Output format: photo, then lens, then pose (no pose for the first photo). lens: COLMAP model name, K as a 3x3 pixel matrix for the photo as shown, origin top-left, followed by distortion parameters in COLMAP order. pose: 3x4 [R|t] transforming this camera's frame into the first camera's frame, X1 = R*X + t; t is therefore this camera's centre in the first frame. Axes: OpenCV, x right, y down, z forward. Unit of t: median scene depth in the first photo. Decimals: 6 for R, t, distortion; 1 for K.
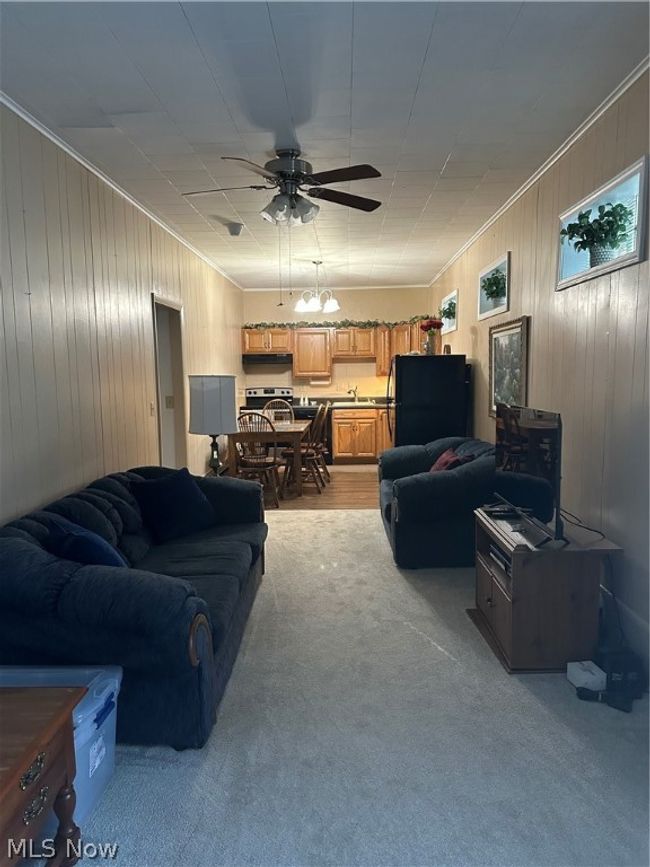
lens RADIAL K [[611.5, 0, 319.5], [0, 611.5, 436.1], [0, 0, 1]] dist [0.021916, -0.010751]
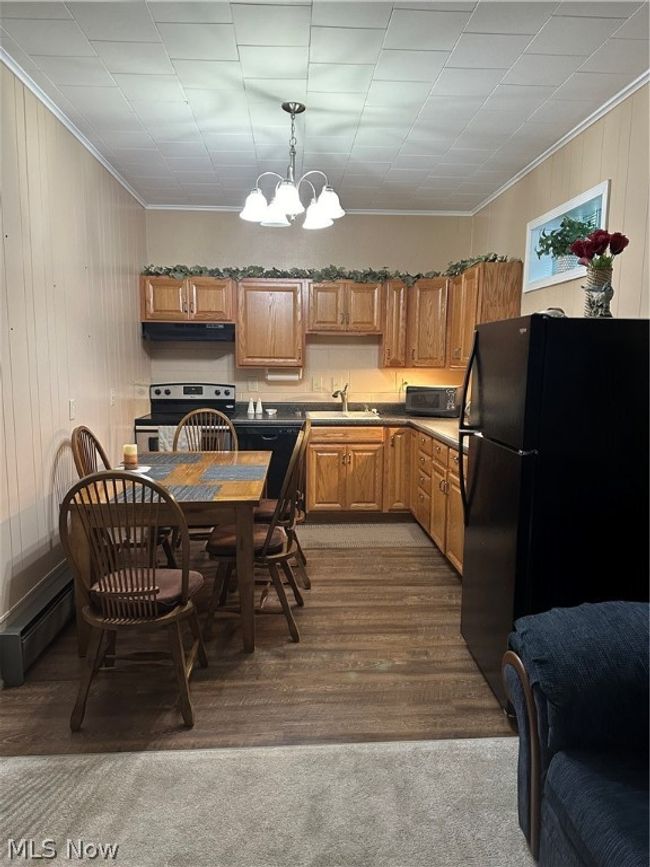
lens RADIAL K [[611.5, 0, 333.0], [0, 611.5, 437.5], [0, 0, 1]] dist [0.021916, -0.010751]
pose [[0.993273, 0.008285, 0.115498, -0.019100], [-0.010853, 0.999707, 0.021626, -0.044807], [-0.115285, -0.022734, 0.993072, 0.435611]]
